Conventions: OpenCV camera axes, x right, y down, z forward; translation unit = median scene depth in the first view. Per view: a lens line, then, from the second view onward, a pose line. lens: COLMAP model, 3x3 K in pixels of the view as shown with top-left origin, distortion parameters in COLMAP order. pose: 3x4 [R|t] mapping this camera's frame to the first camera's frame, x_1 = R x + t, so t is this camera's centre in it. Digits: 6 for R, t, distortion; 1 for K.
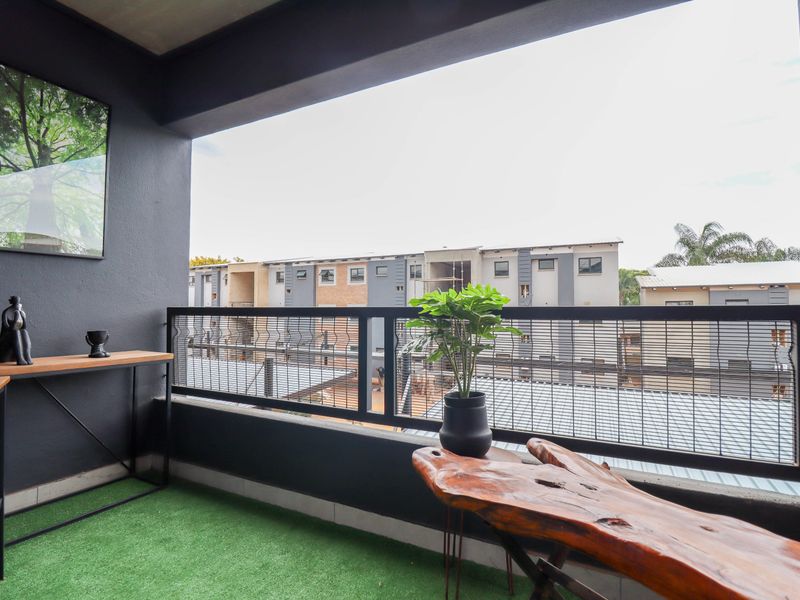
lens RADIAL K [[421.9, 0, 403.9], [0, 421.9, 300.5], [0, 0, 1]] dist [-0.002350, -0.011163]
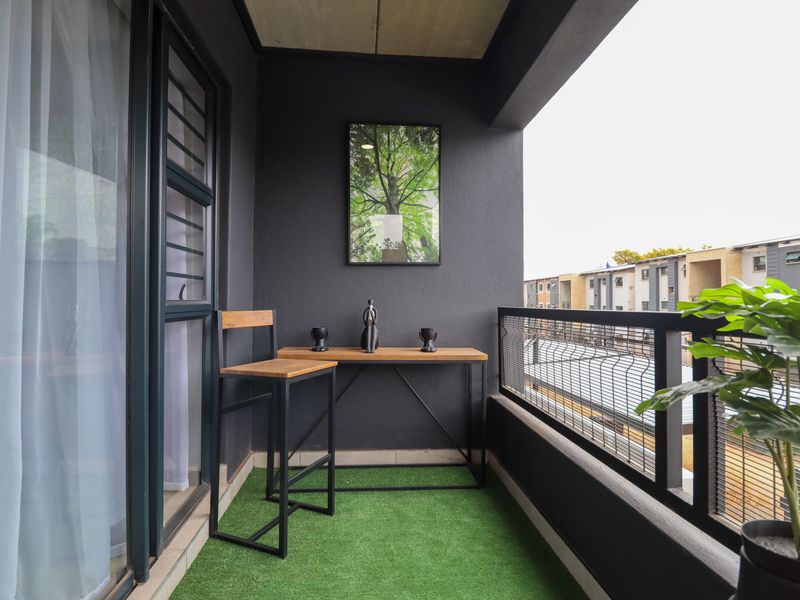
lens RADIAL K [[421.9, 0, 397.5], [0, 421.9, 298.5], [0, 0, 1]] dist [-0.002350, -0.011163]
pose [[0.516752, -0.007268, -0.856104, 0.200972], [0.014523, 0.999894, 0.000278, -0.010013], [0.856012, -0.012577, 0.516803, 0.333453]]
